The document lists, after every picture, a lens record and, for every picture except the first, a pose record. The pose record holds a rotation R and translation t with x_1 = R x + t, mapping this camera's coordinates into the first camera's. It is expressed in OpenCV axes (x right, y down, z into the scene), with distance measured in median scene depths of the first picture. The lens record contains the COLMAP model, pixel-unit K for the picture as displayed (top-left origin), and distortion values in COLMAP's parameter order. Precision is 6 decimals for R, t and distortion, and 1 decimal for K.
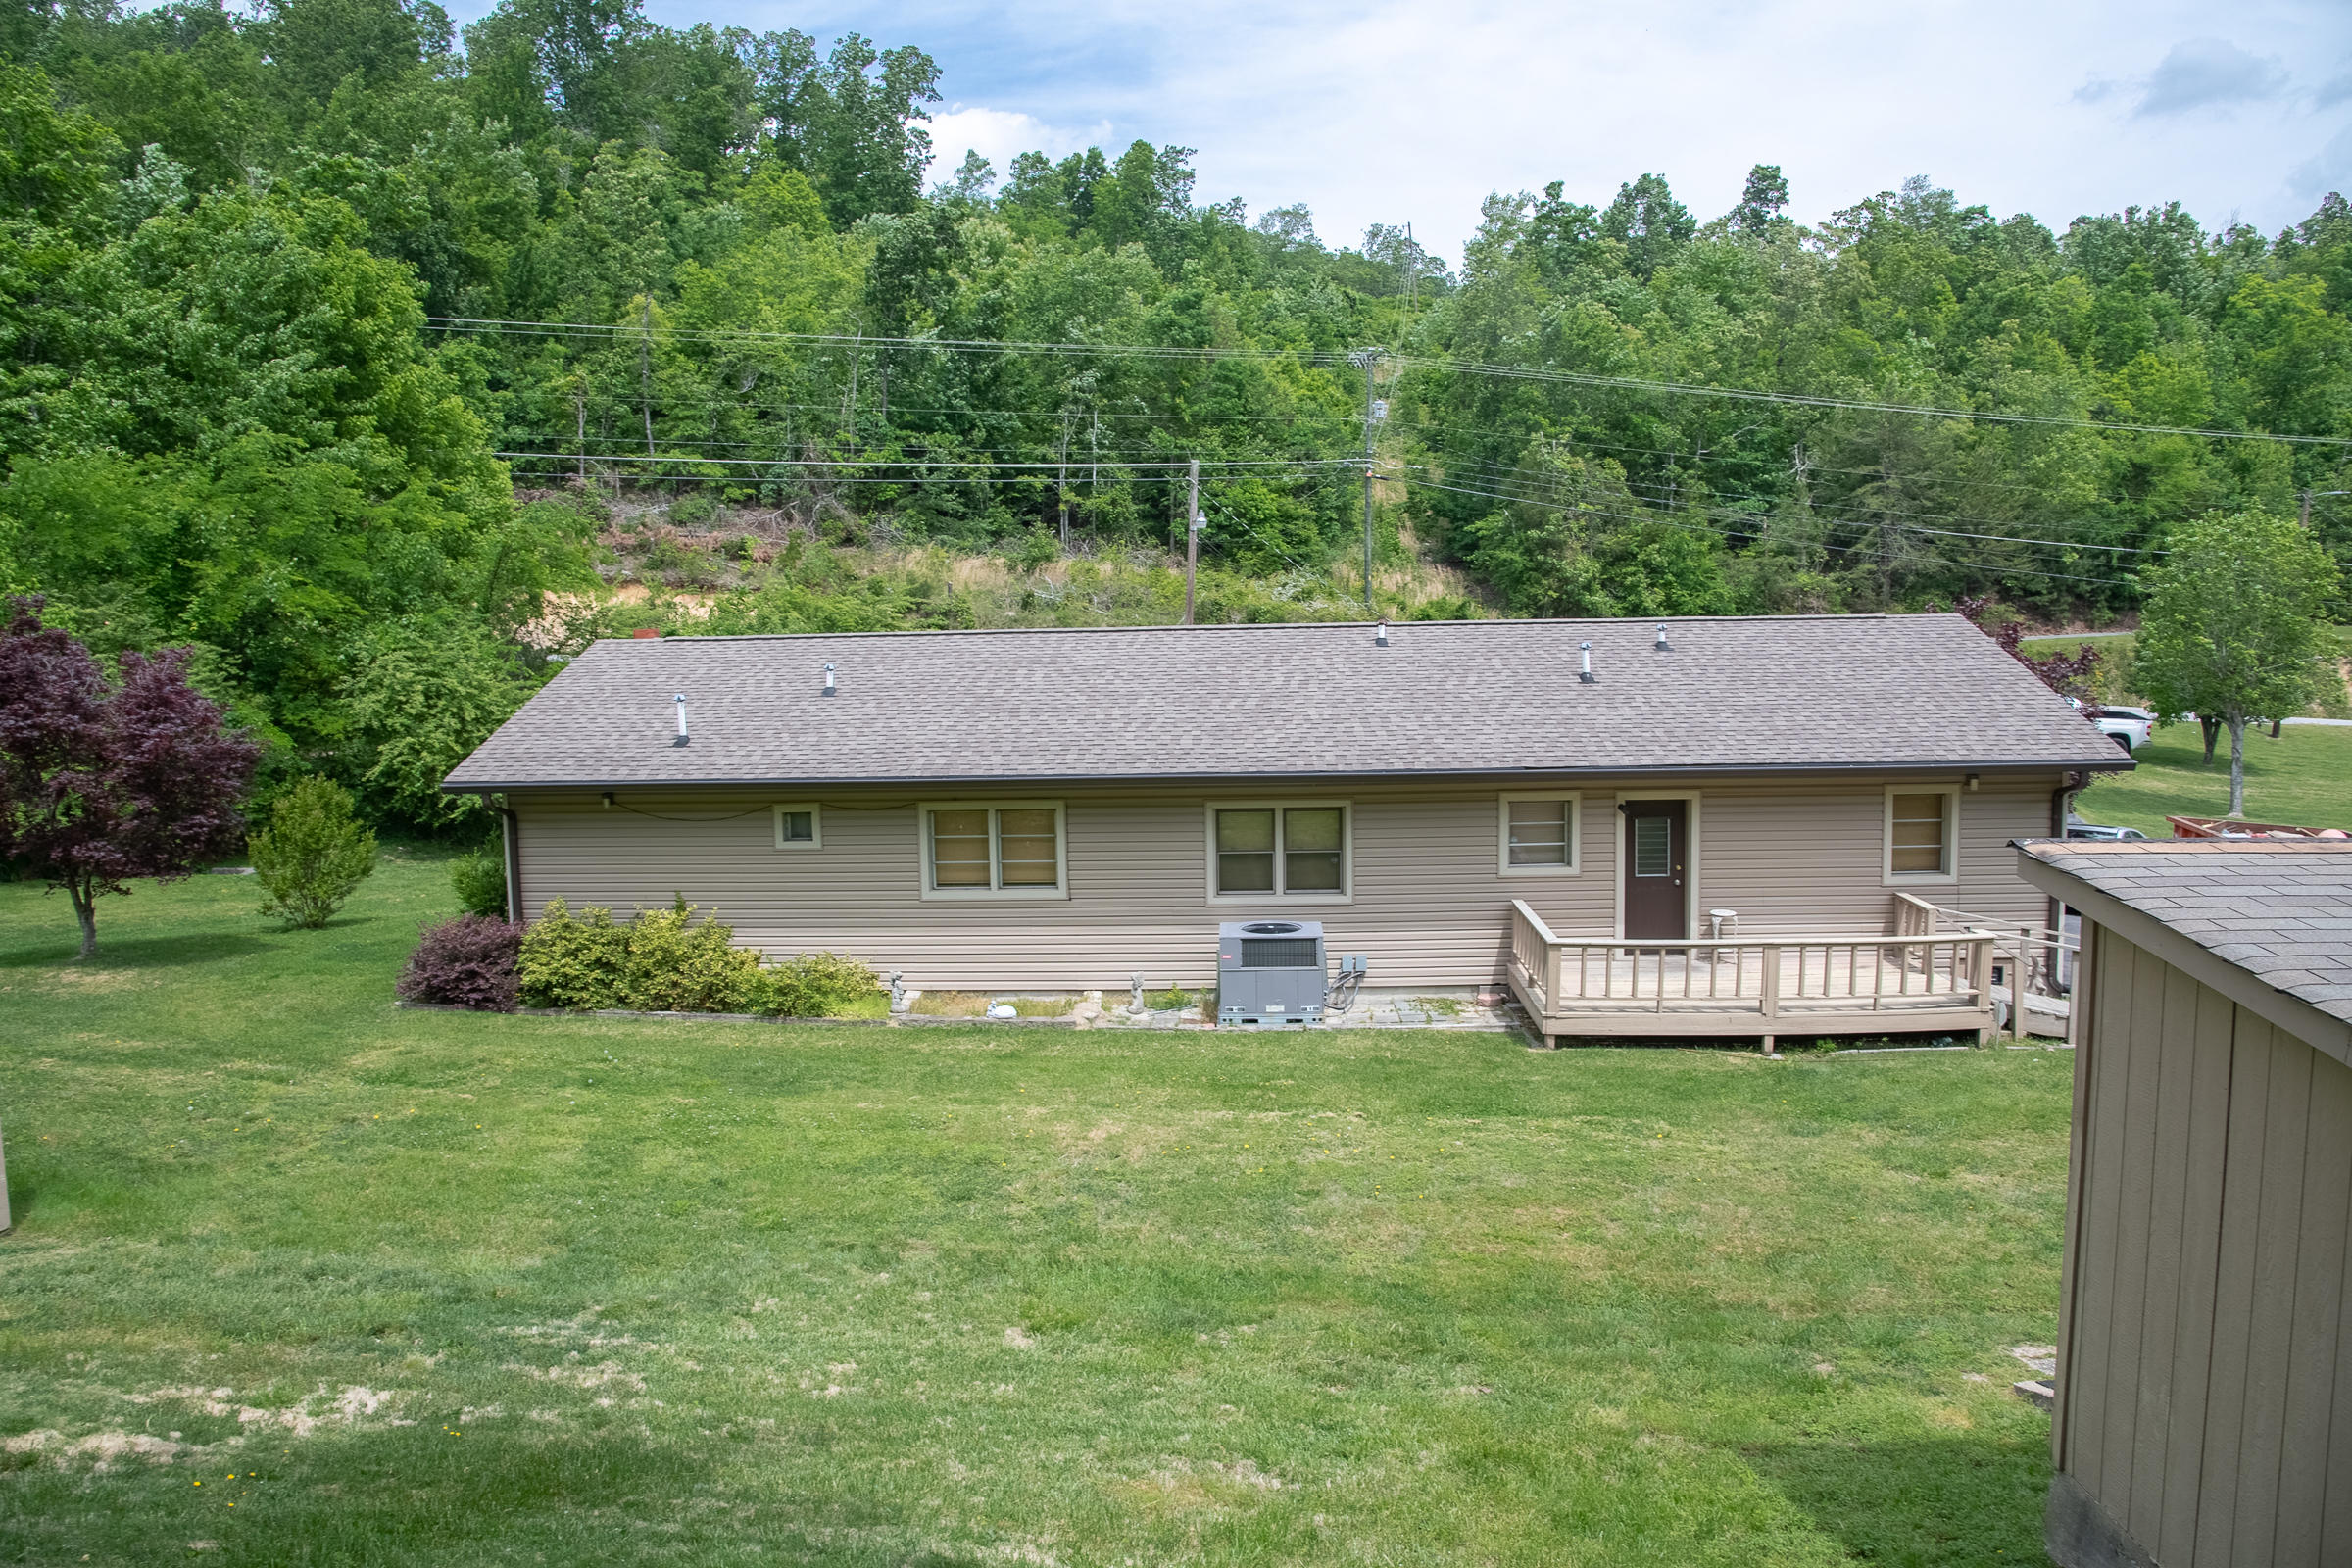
lens RADIAL K [[1619.3, 0, 1175.6], [0, 1619.3, 792.4], [0, 0, 1]] dist [-0.102707, 0.058304]
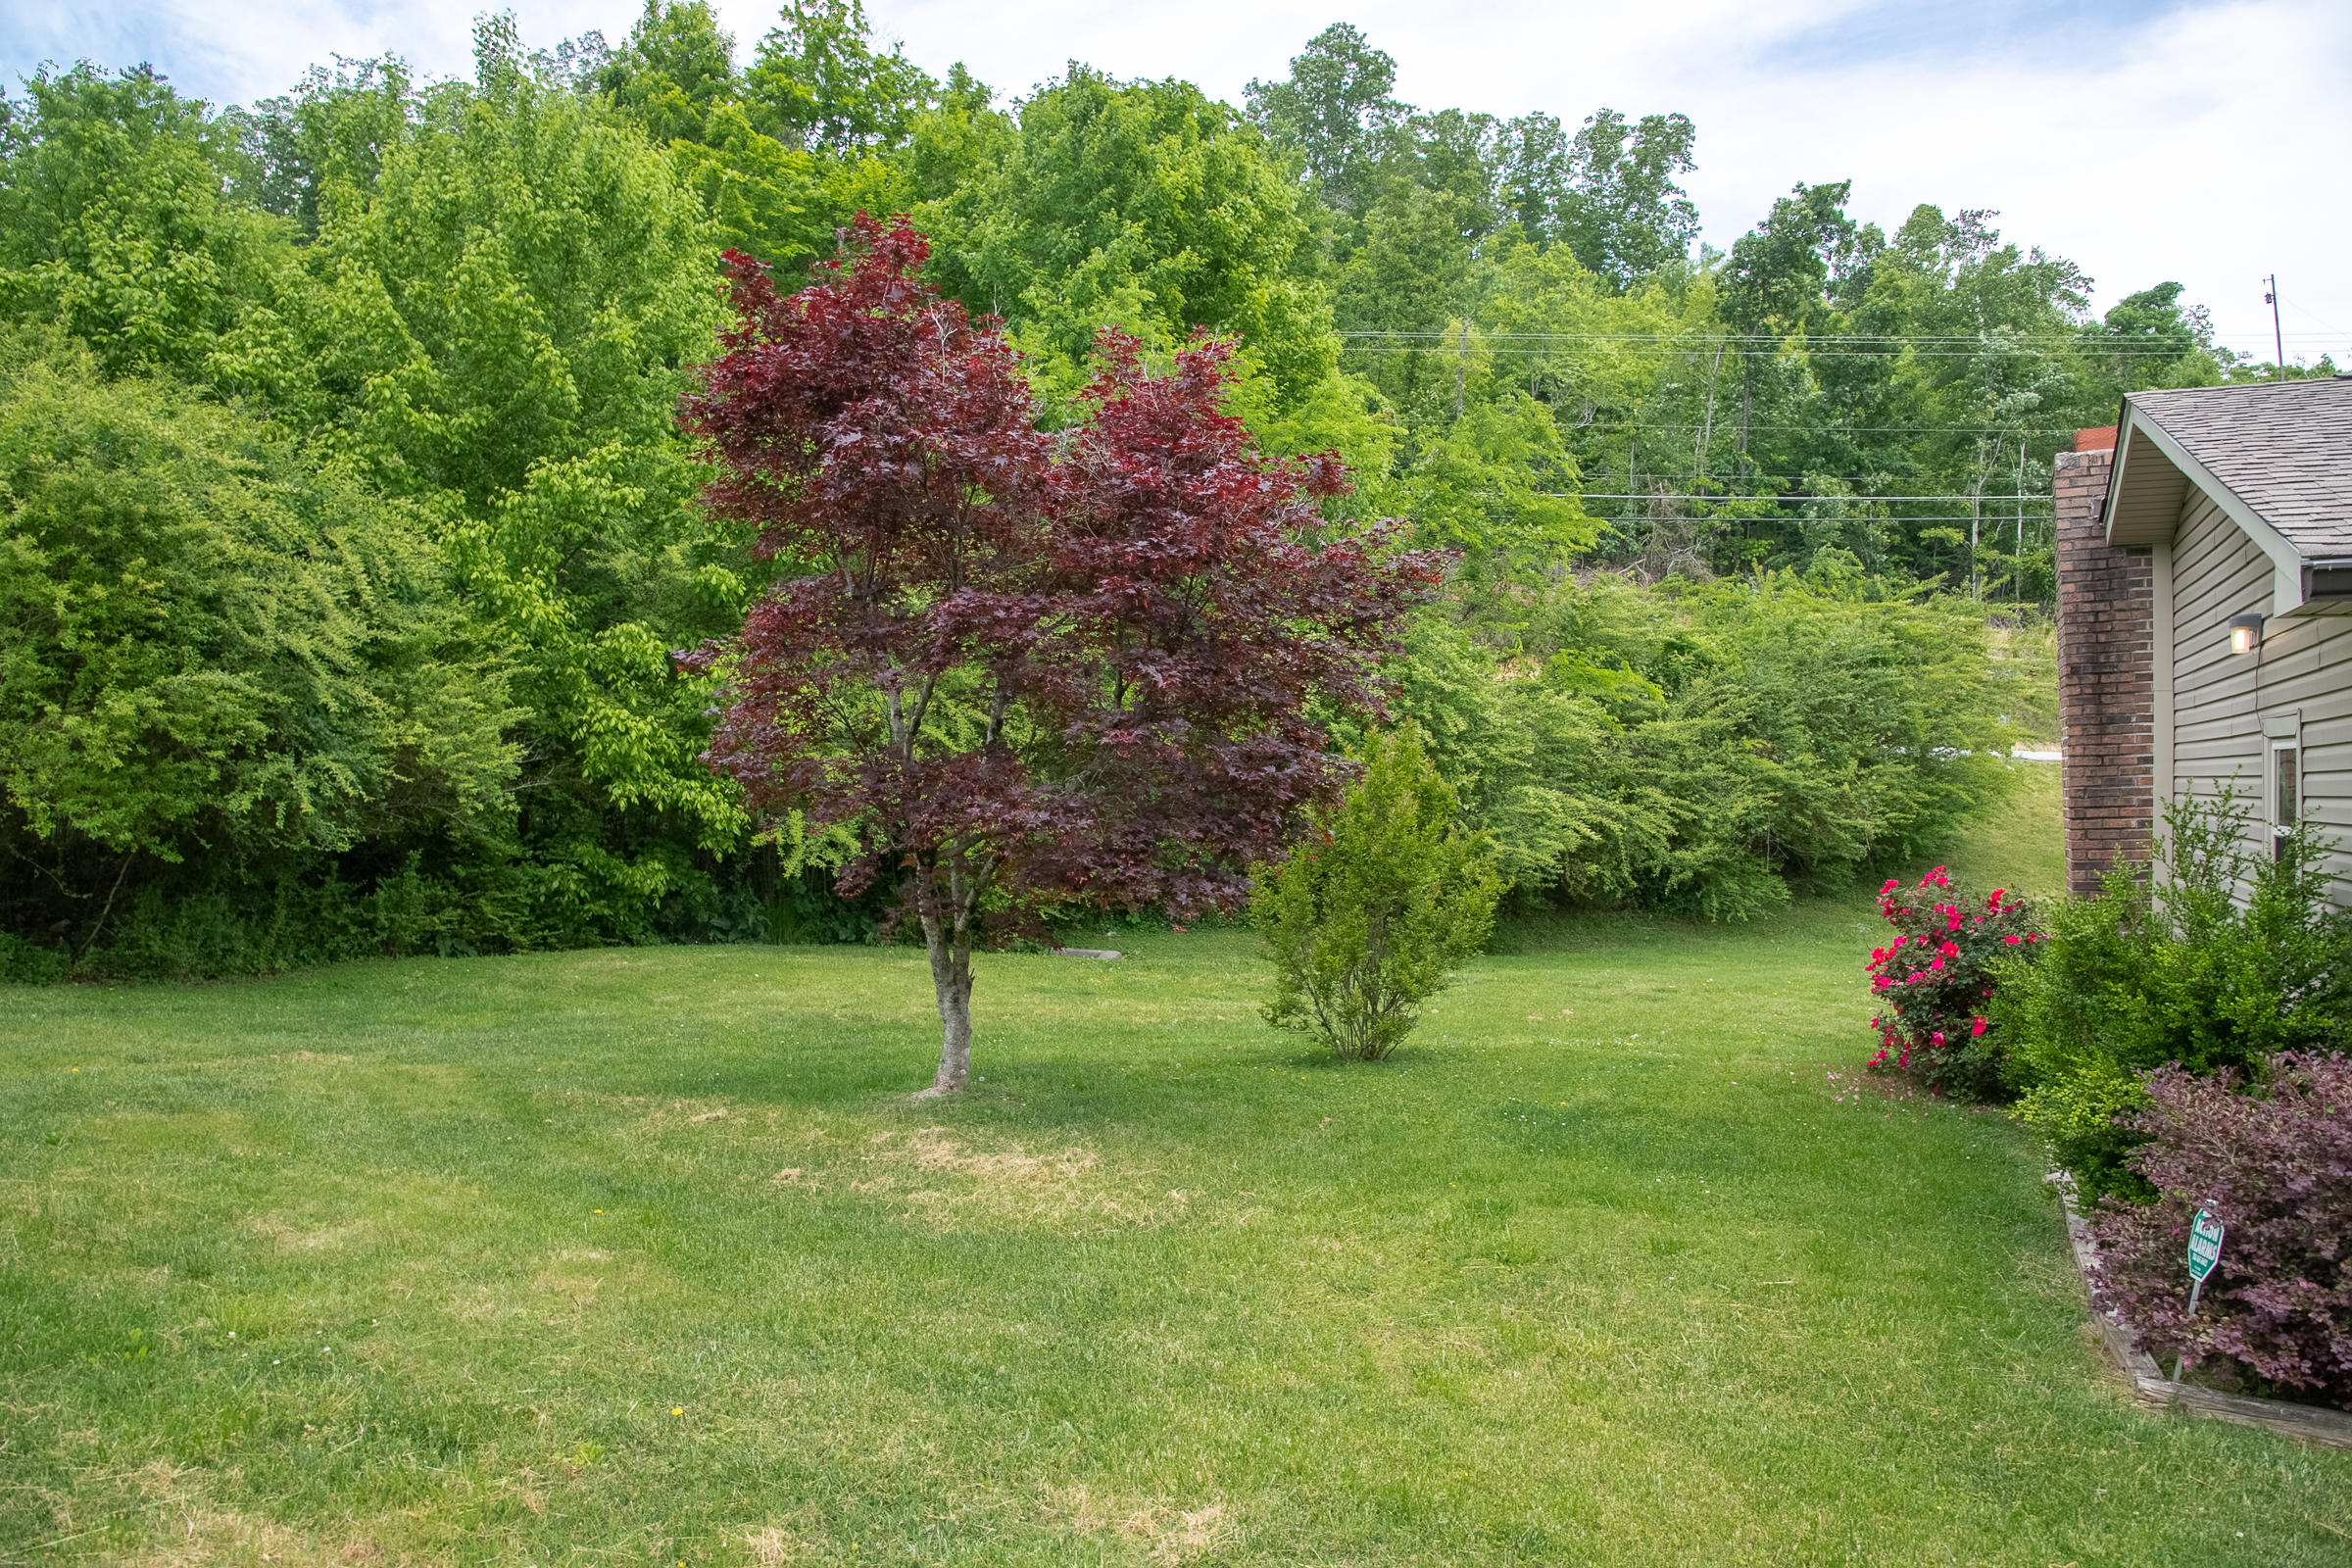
lens RADIAL K [[1619.3, 0, 1162.7], [0, 1619.3, 761.5], [0, 0, 1]] dist [-0.102707, 0.058304]
pose [[0.922454, 0.013199, -0.385881, -0.659899], [-0.058886, 0.992533, -0.106819, 0.082726], [0.381590, 0.121259, 0.916343, 0.849395]]
